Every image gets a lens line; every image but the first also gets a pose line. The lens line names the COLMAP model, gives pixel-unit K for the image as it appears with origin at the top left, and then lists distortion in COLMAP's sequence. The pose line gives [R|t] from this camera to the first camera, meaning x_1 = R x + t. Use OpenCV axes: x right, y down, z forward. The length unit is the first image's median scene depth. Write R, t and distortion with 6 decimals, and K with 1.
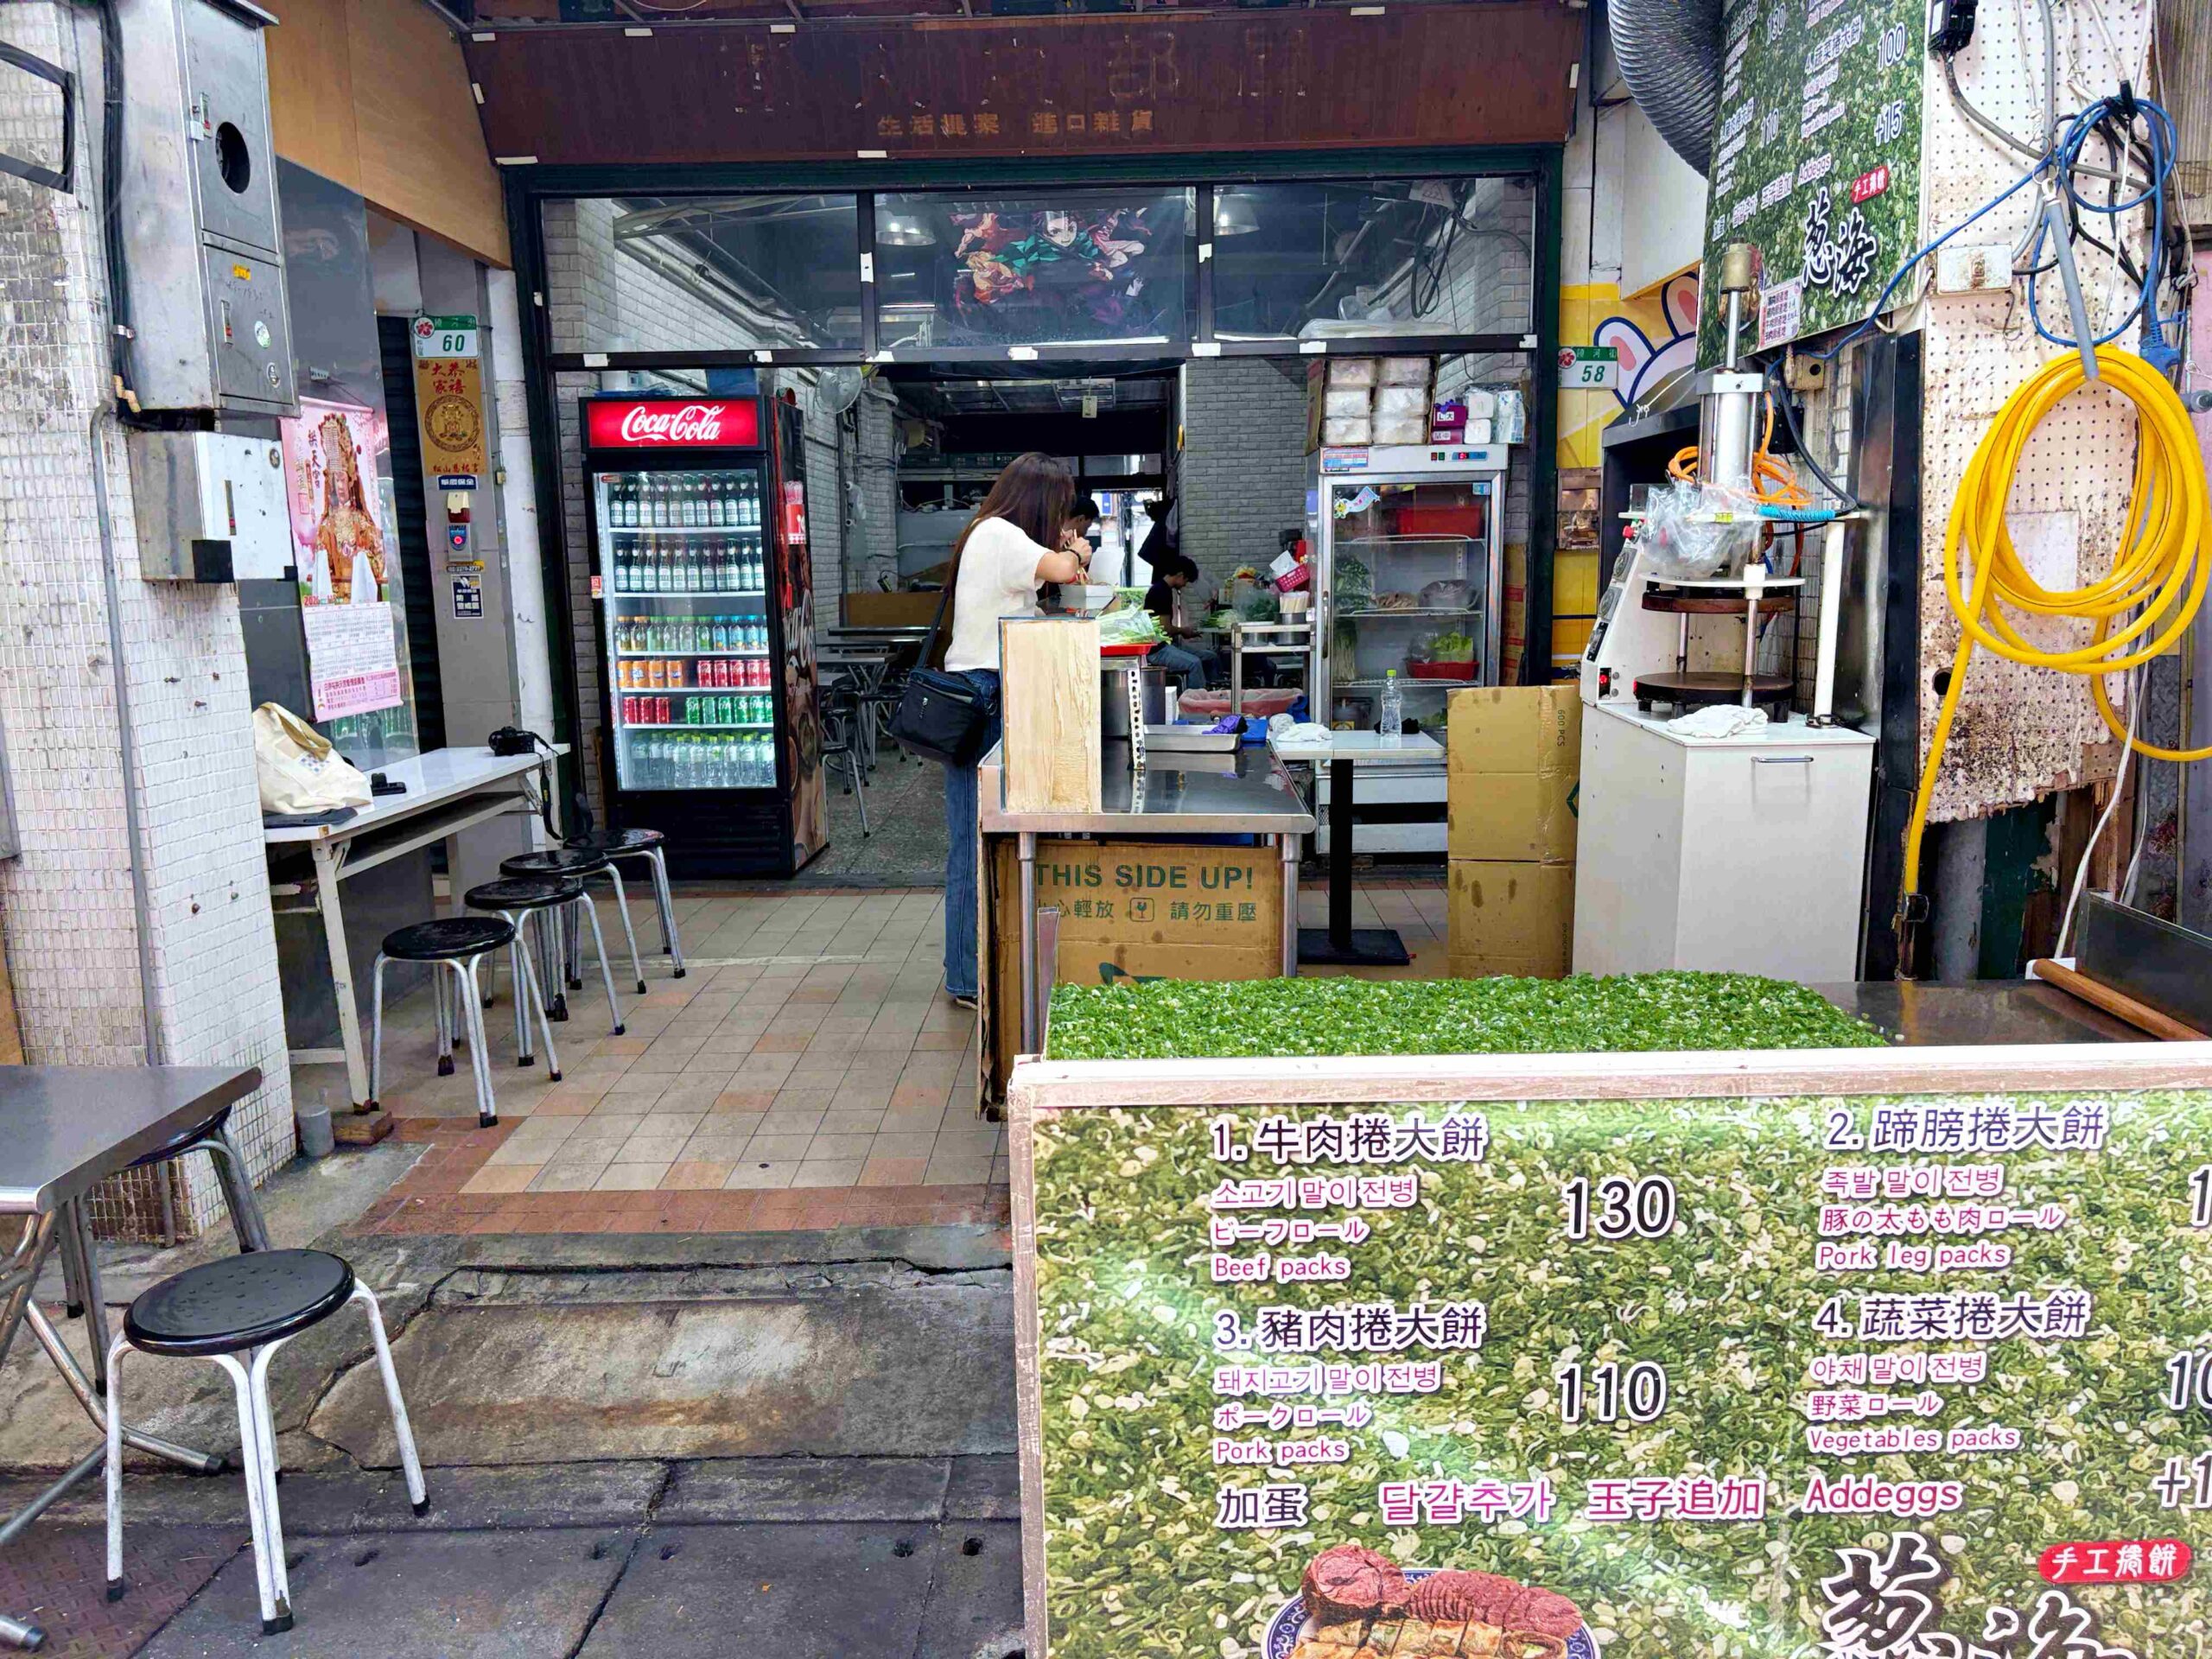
lens RADIAL K [[1672.2, 0, 1106.0], [0, 1672.2, 829.5], [0, 0, 1]] dist [0.037444, -0.058625]
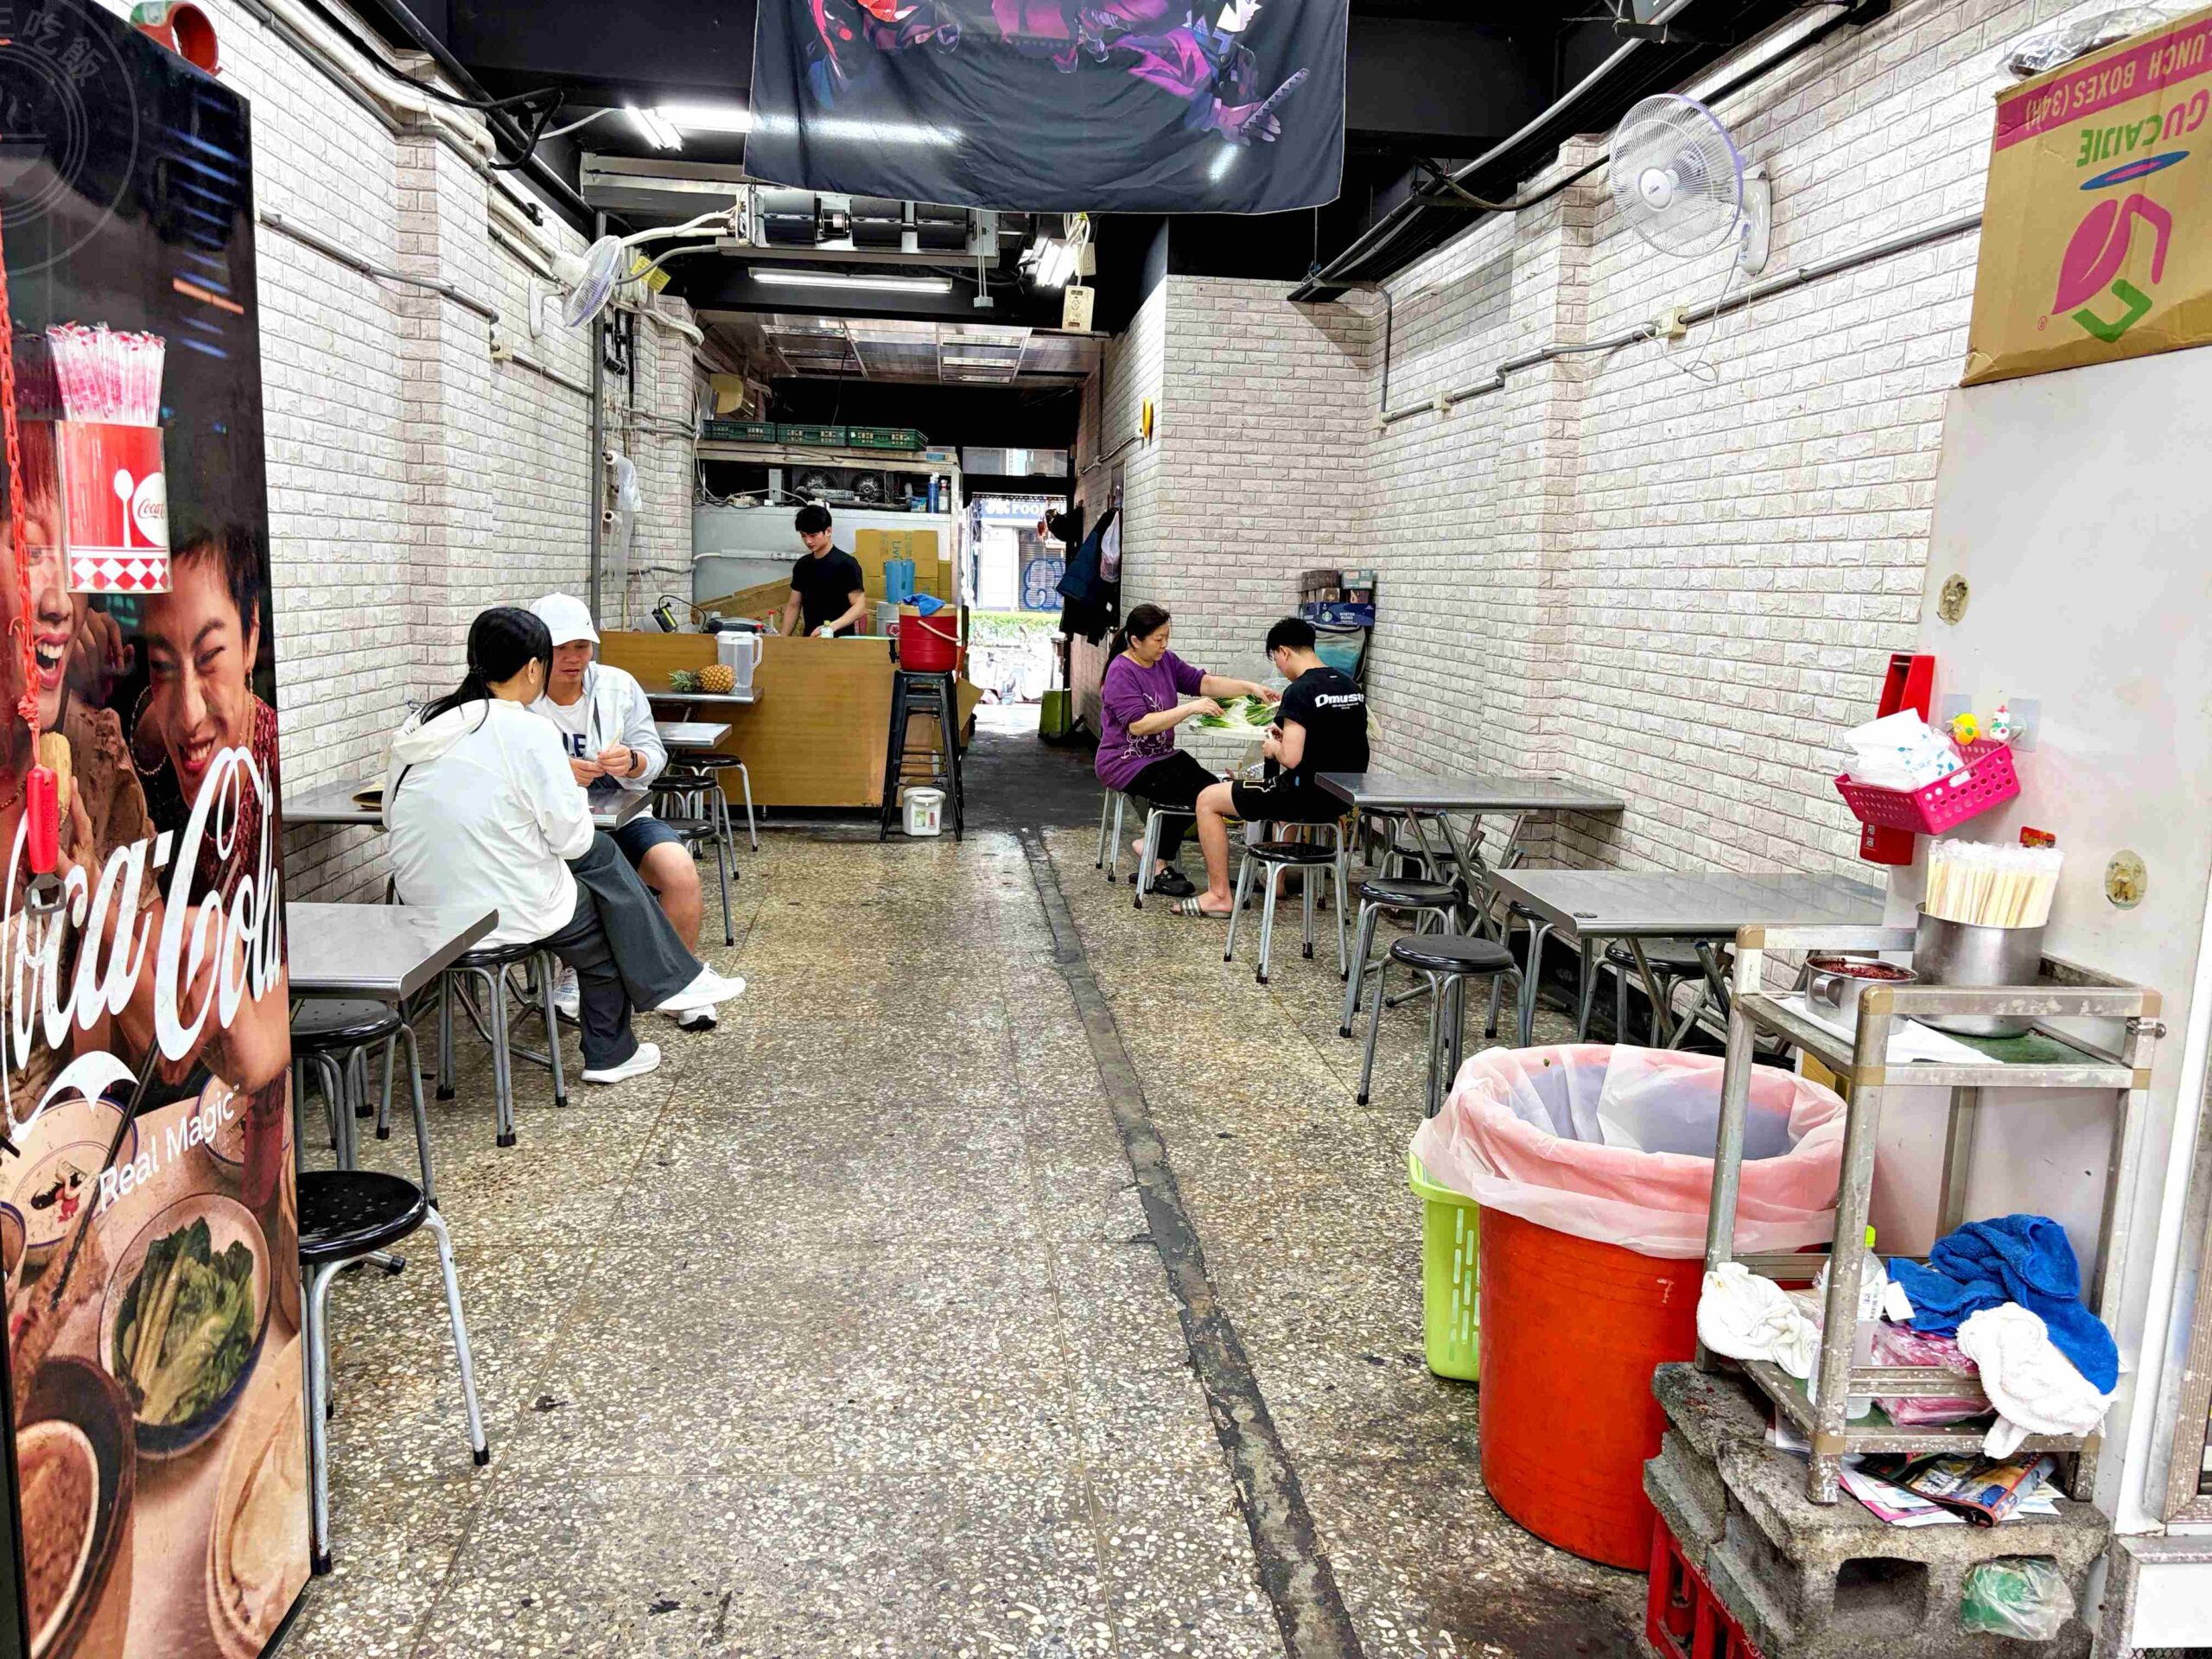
lens RADIAL K [[1672.2, 0, 1106.0], [0, 1672.2, 829.5], [0, 0, 1]] dist [0.037444, -0.058625]
pose [[0.992909, 0.046043, 0.109600, -0.273899], [-0.045064, 0.998919, -0.011400, -0.542147], [-0.110007, 0.006381, 0.993910, 2.888172]]
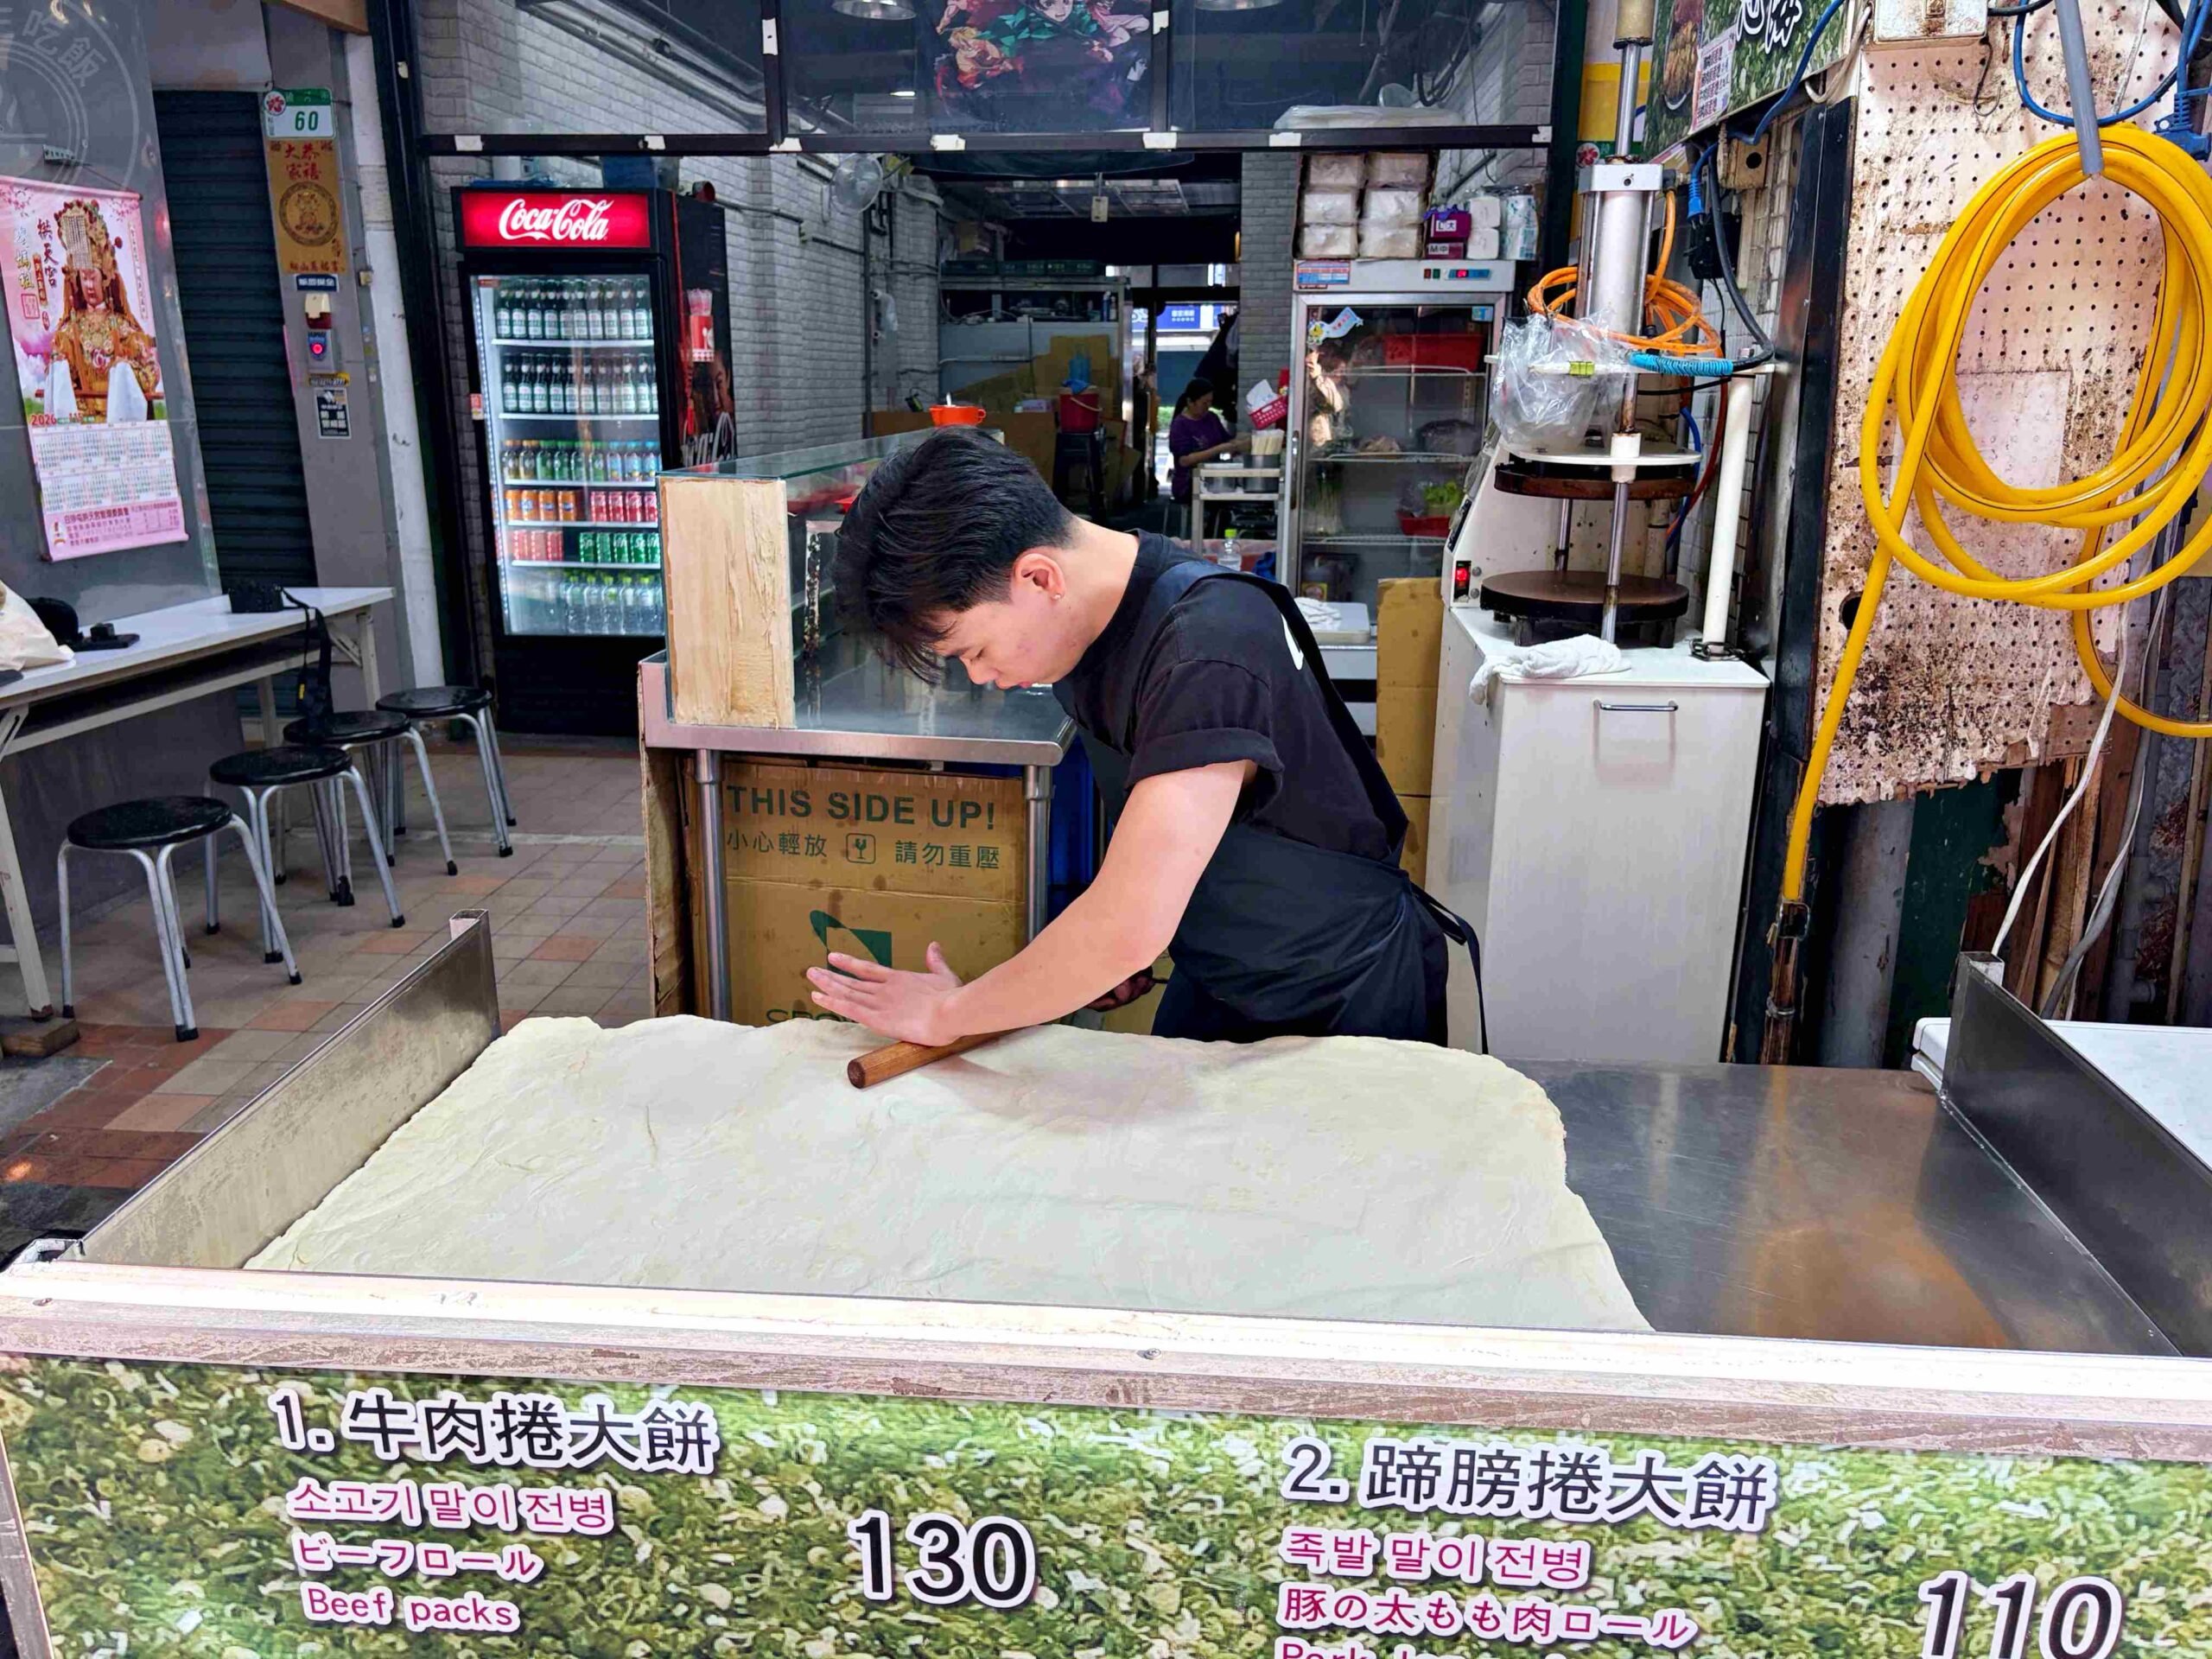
lens RADIAL K [[1671.8, 0, 1092.3], [0, 1671.8, 814.6], [0, 0, 1]] dist [0.056448, -0.072363]
pose [[0.996149, 0.042194, -0.076856, 0.384249], [-0.034526, 0.994538, 0.098501, -0.100932], [0.080592, -0.095468, 0.992165, 0.415953]]
